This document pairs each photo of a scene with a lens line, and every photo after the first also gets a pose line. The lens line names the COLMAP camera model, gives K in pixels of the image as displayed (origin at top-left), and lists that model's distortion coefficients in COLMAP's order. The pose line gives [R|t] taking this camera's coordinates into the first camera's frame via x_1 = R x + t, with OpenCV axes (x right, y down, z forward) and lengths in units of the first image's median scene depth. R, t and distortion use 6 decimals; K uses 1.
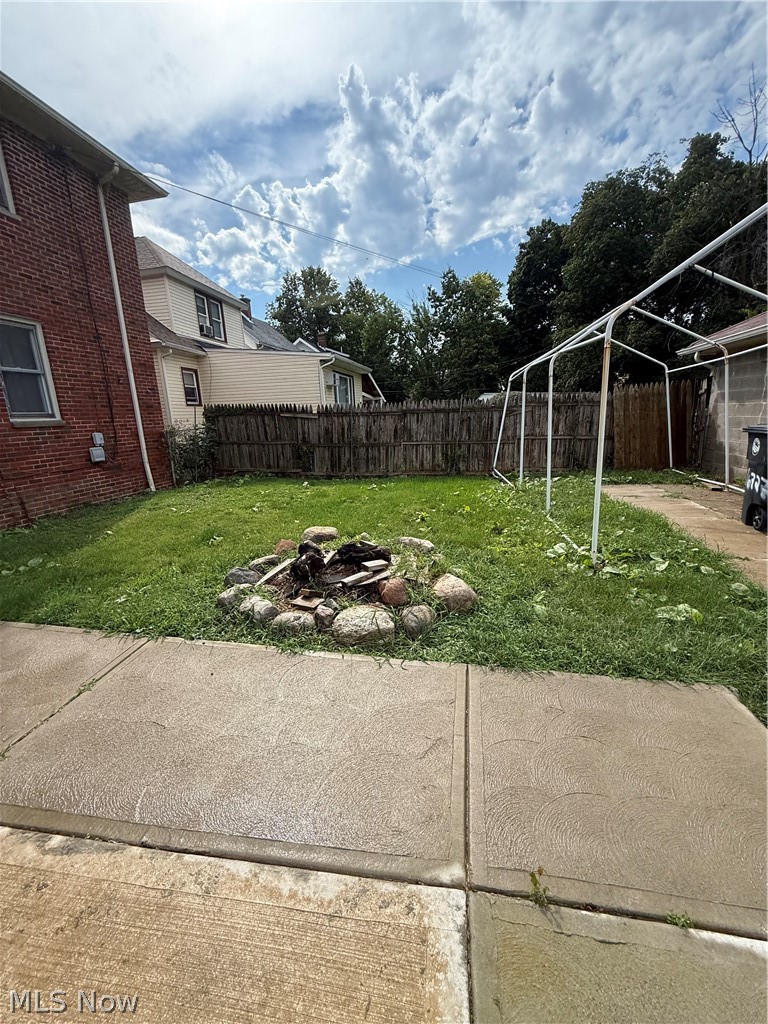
lens RADIAL K [[389.9, 0, 397.2], [0, 389.9, 500.9], [0, 0, 1]] dist [-0.000211, 0.000176]
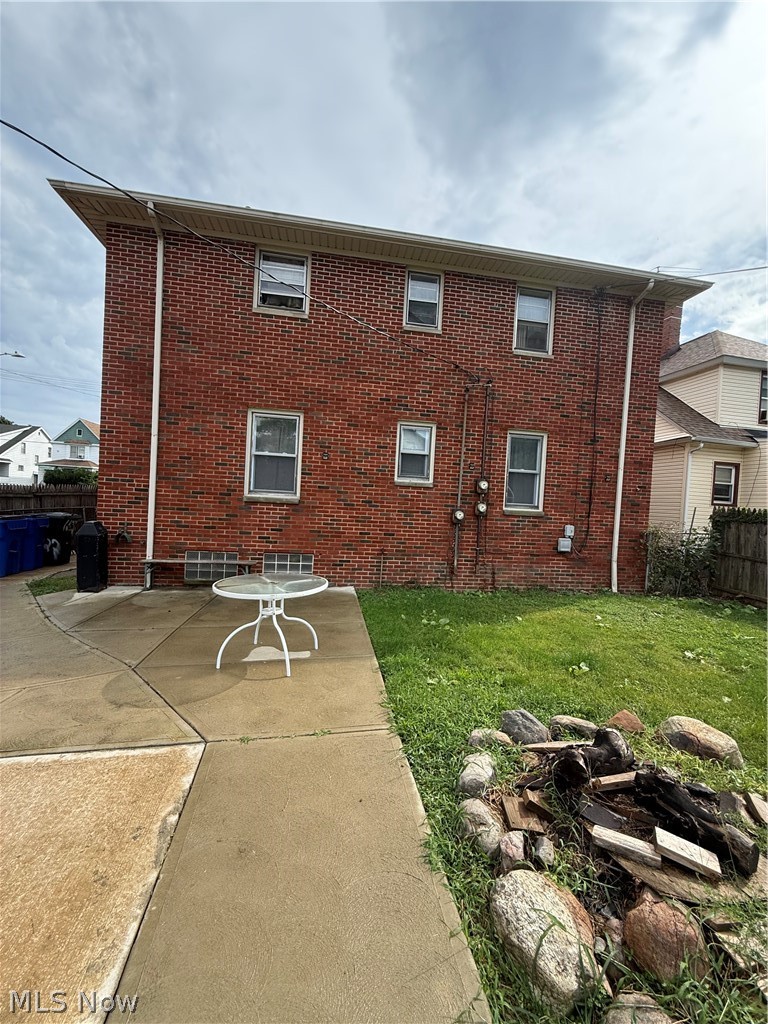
lens RADIAL K [[408.2, 0, 384.1], [0, 408.2, 509.7], [0, 0, 1]] dist [-0.000668, 0.000360]
pose [[0.356144, 0.081278, -0.930890, 0.084529], [-0.276983, 0.960621, -0.022096, -0.046218], [0.892436, 0.265710, 0.364632, 0.112643]]
